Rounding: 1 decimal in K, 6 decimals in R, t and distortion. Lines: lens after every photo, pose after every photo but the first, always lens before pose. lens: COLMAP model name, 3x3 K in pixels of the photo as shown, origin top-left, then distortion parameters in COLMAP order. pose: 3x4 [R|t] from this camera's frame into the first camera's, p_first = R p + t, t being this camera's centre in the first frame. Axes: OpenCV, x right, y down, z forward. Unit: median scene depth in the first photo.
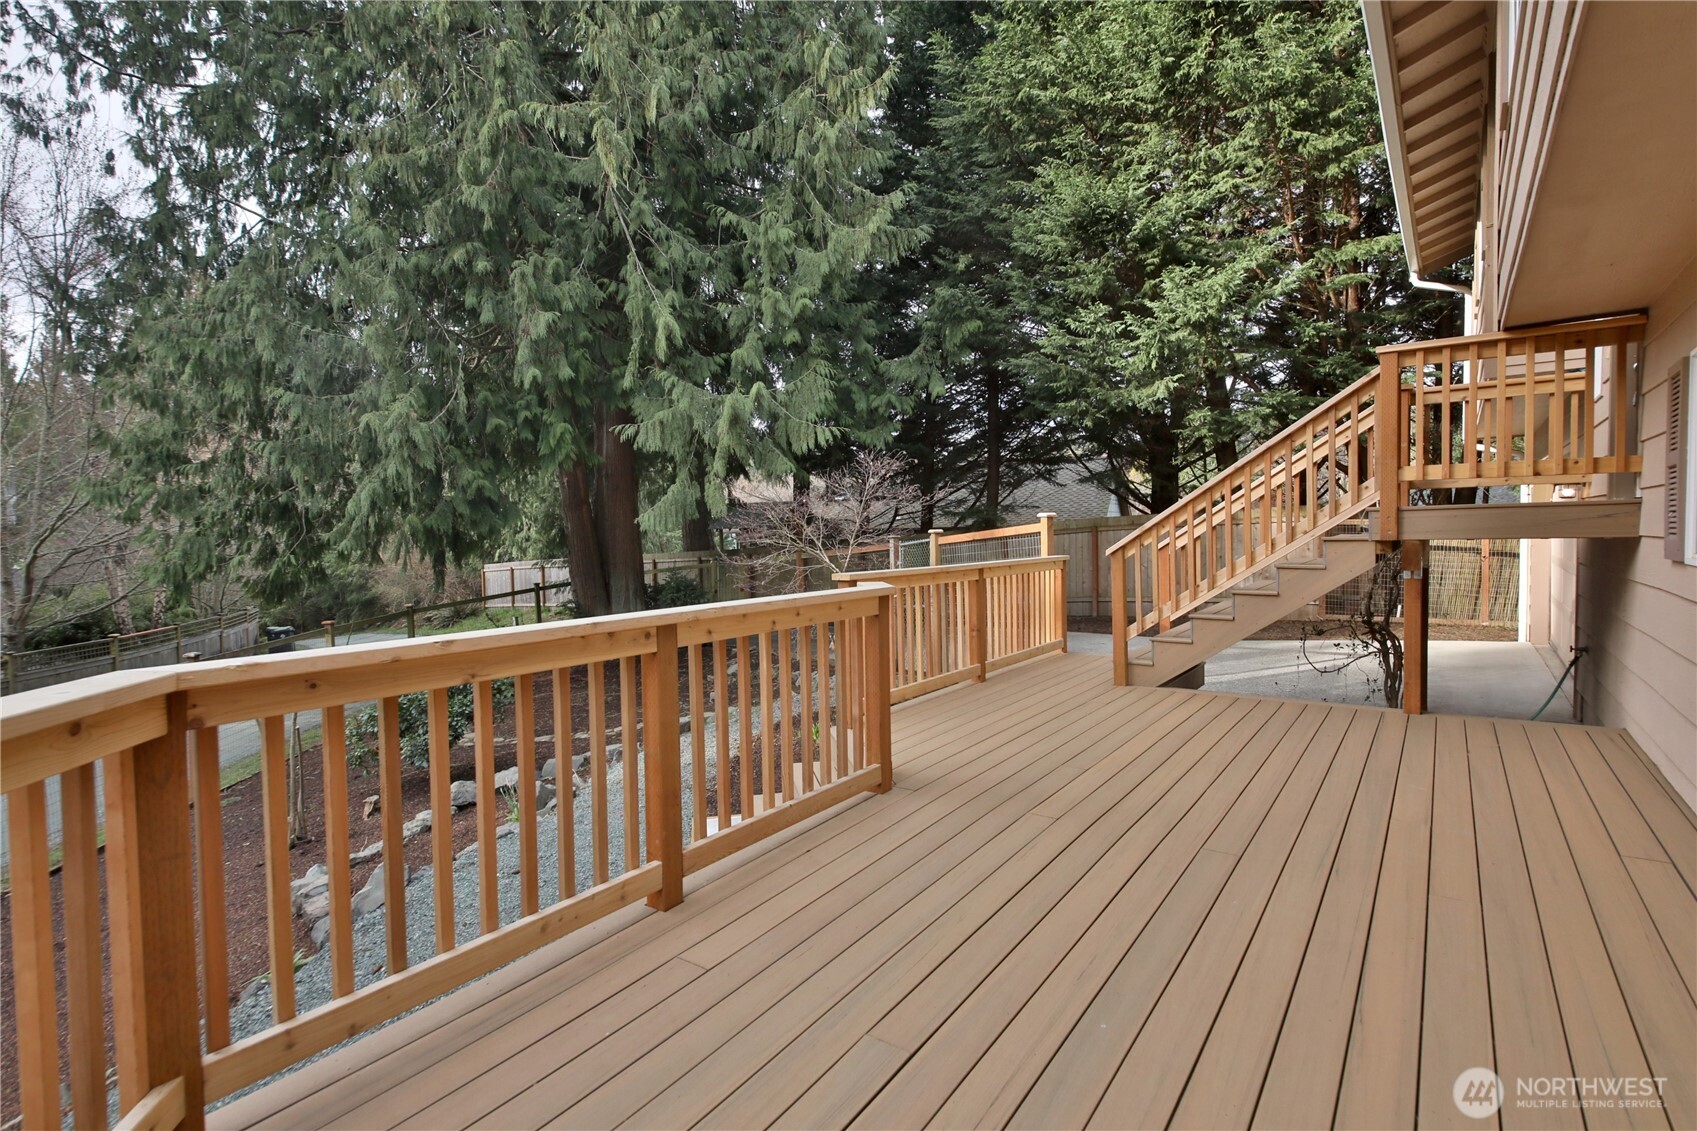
lens RADIAL K [[815.7, 0, 802.3], [0, 815.7, 563.7], [0, 0, 1]] dist [0.076390, -0.038860]
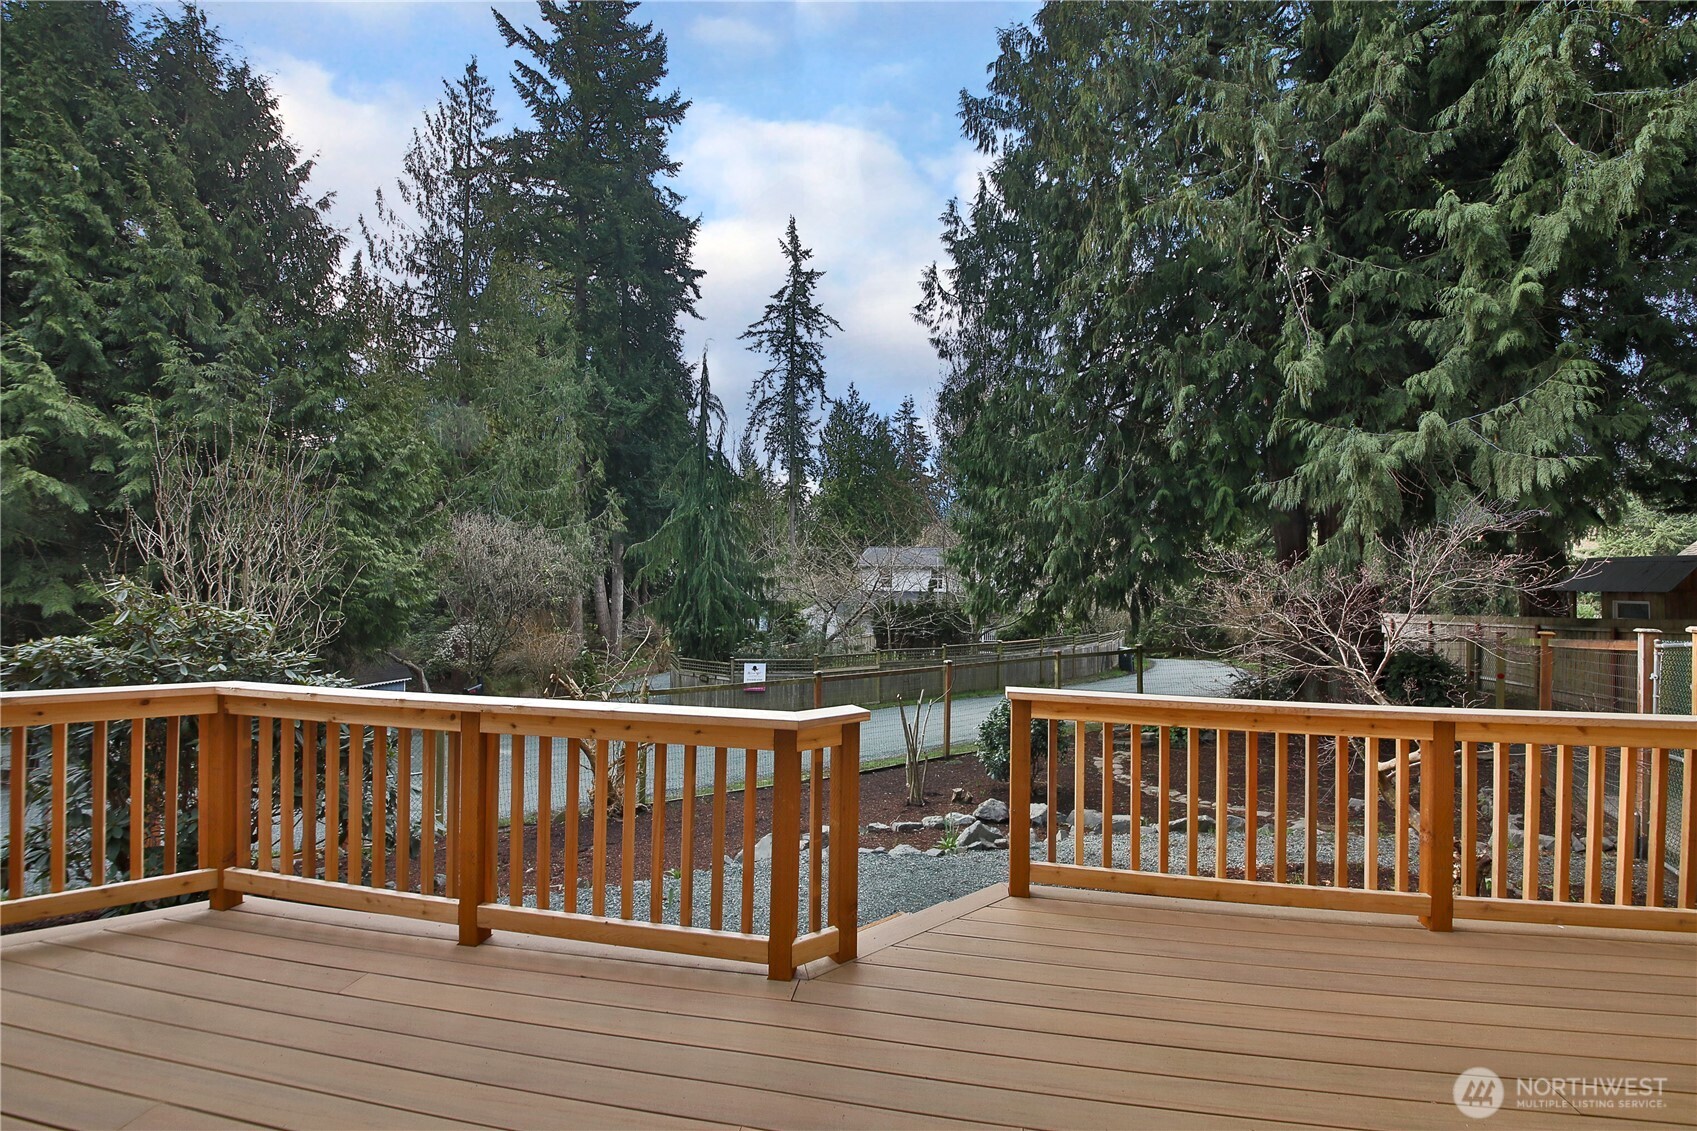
lens RADIAL K [[646.7, 0, 848.5], [0, 646.7, 565.5], [0, 0, 1]] dist [-0.020184, -0.000061]
pose [[0.466845, 0.009245, -0.884291, 0.226188], [-0.054469, 0.998347, -0.018319, -0.037540], [0.882660, 0.056719, 0.466577, 0.250482]]
